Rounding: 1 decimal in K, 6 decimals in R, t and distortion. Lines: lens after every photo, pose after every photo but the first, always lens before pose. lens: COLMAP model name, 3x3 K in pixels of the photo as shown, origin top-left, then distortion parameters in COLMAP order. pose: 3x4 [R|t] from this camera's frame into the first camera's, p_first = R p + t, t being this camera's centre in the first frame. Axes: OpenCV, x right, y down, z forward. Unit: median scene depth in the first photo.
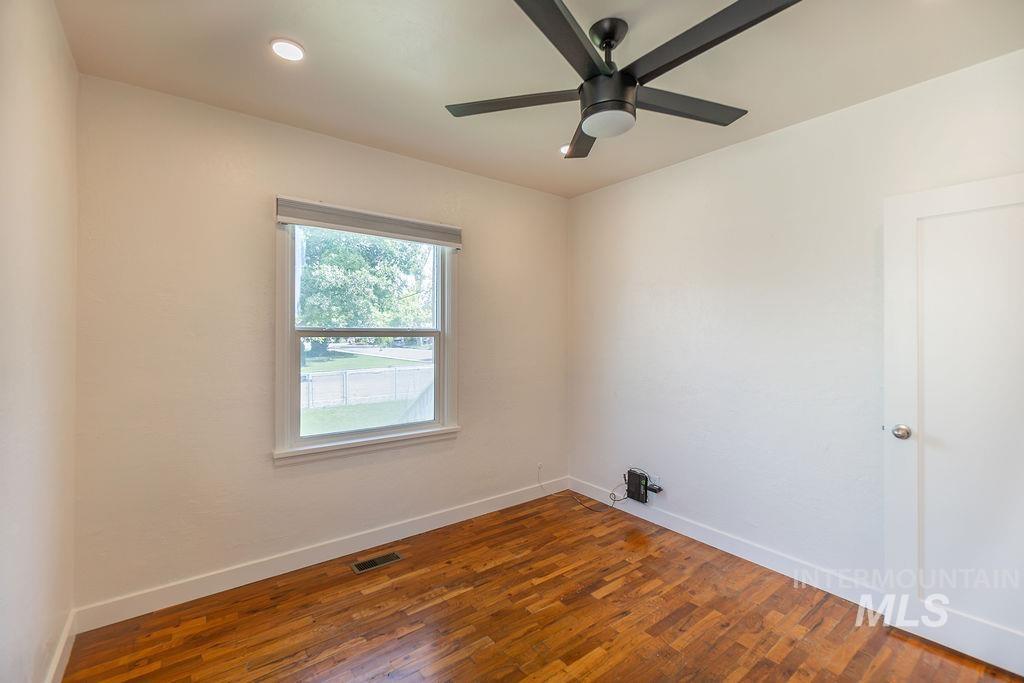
lens RADIAL K [[447.3, 0, 516.1], [0, 447.3, 327.3], [0, 0, 1]] dist [-0.002826, 0.000127]
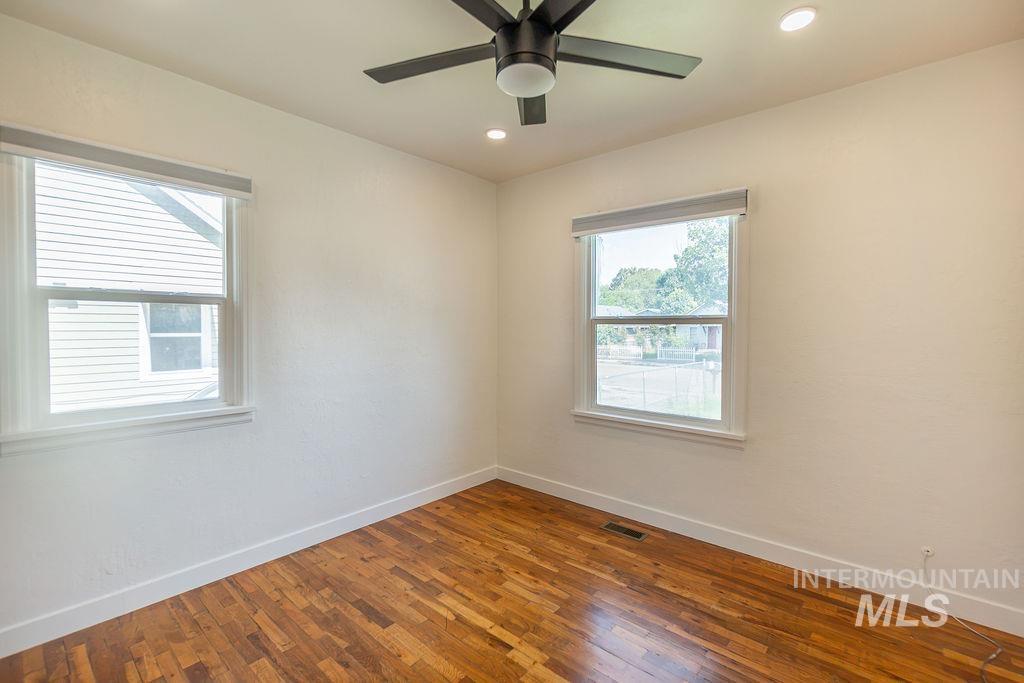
lens RADIAL K [[458.0, 0, 514.3], [0, 458.0, 336.4], [0, 0, 1]] dist [-0.001111, 0.000198]
pose [[0.190180, 0.015162, -0.981632, 0.725721], [0.005405, 0.999849, 0.016491, 0.033264], [0.981734, -0.008442, 0.190070, 0.532169]]
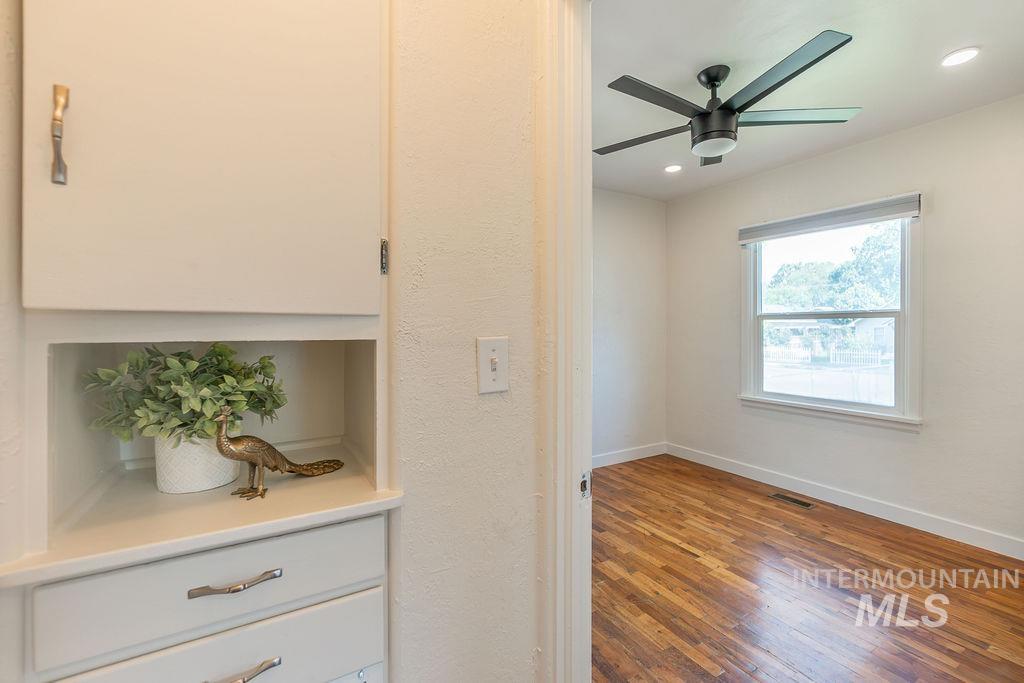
lens RADIAL K [[442.7, 0, 512.1], [0, 442.7, 332.5], [0, 0, 1]] dist [0.001403, 0.000993]
pose [[-0.128571, 0.002805, -0.991696, 1.006445], [0.008504, 0.999962, 0.001725, 0.052203], [0.991664, -0.008212, -0.128590, 0.394603]]
